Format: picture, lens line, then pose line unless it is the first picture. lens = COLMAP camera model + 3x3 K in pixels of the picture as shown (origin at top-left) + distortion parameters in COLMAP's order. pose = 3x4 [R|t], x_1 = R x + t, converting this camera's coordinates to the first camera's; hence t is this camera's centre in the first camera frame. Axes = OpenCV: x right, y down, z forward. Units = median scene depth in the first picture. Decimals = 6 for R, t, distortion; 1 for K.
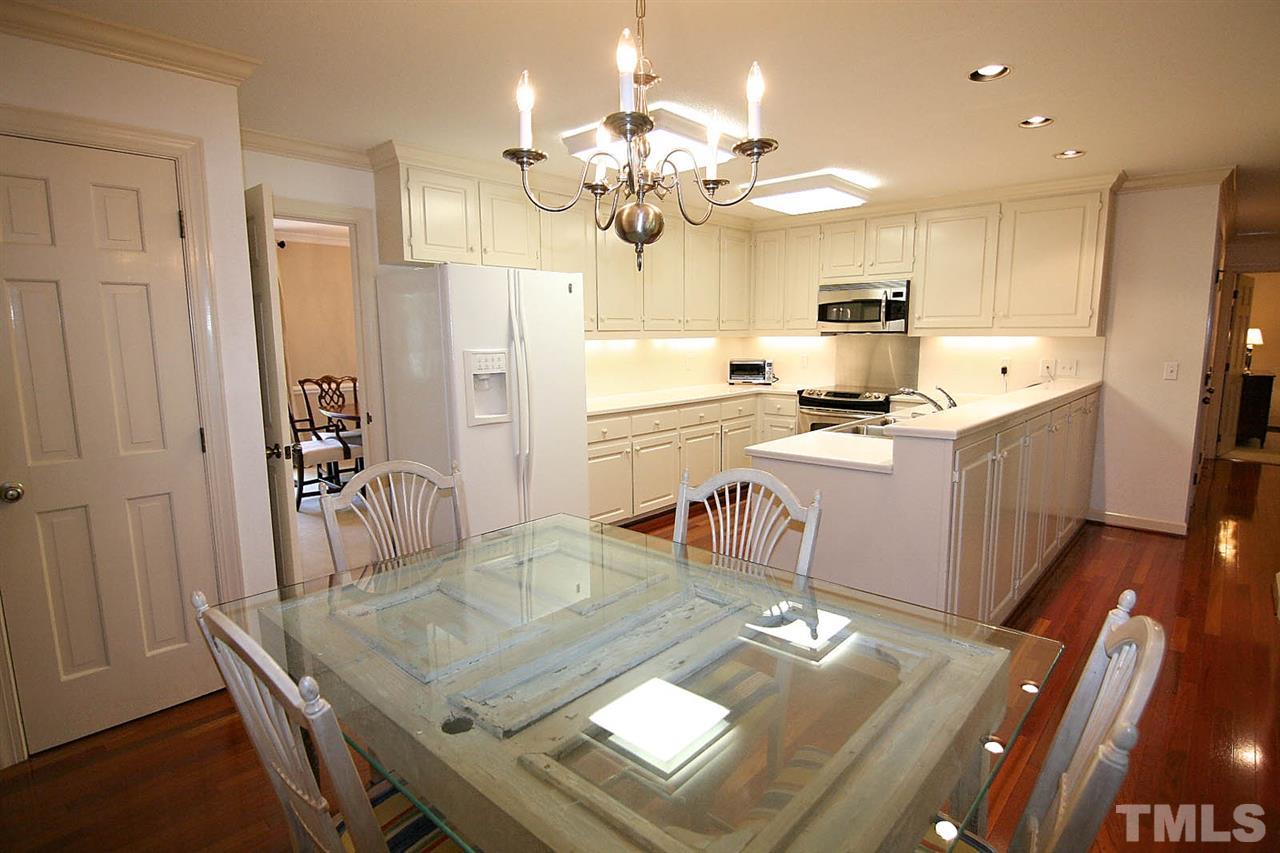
lens RADIAL K [[653.3, 0, 647.1], [0, 653.3, 427.5], [0, 0, 1]] dist [-0.002410, -0.014121]
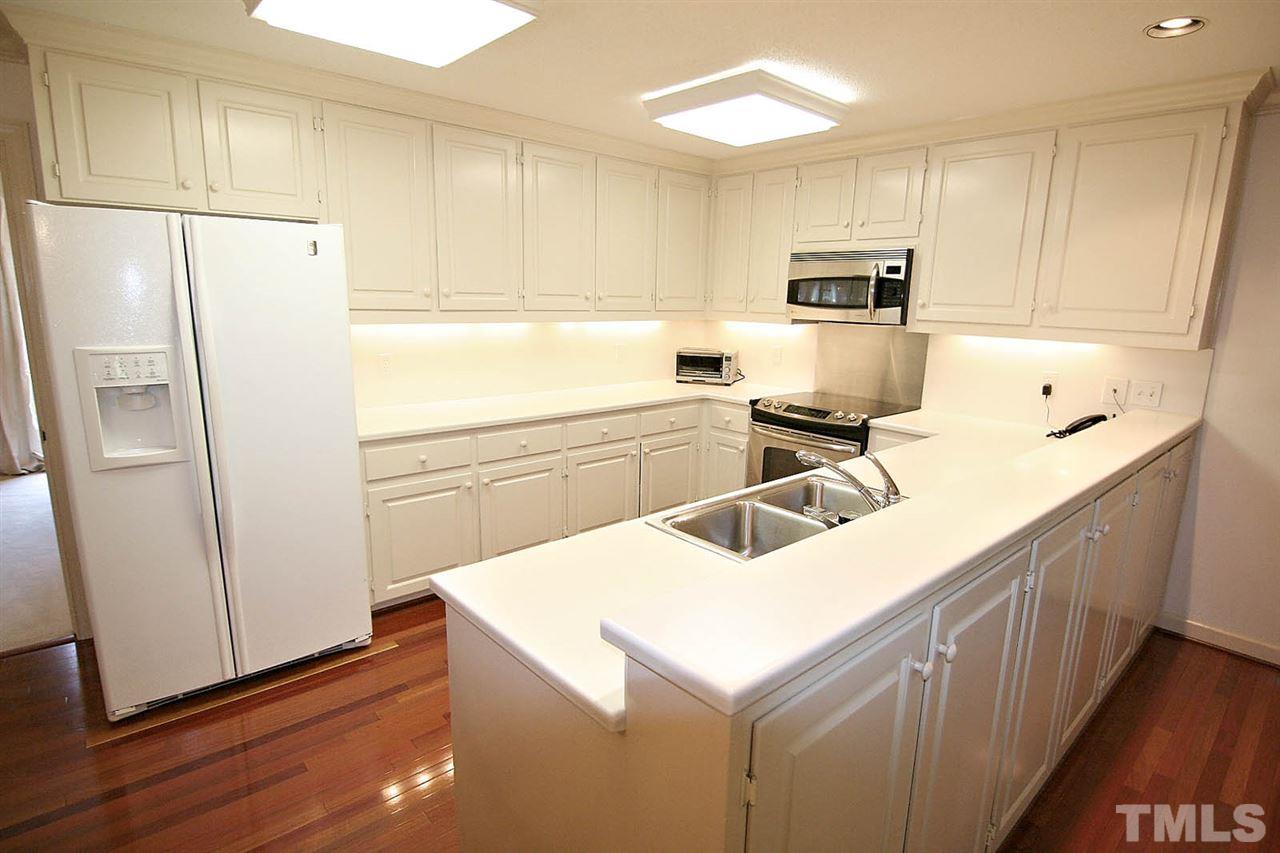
lens RADIAL K [[653.3, 0, 647.1], [0, 653.3, 427.5], [0, 0, 1]] dist [-0.002410, -0.014121]
pose [[0.994388, 0.051109, -0.092633, 0.198073], [-0.045928, 0.997304, 0.057231, -0.066301], [0.095308, -0.052655, 0.994054, 0.287583]]
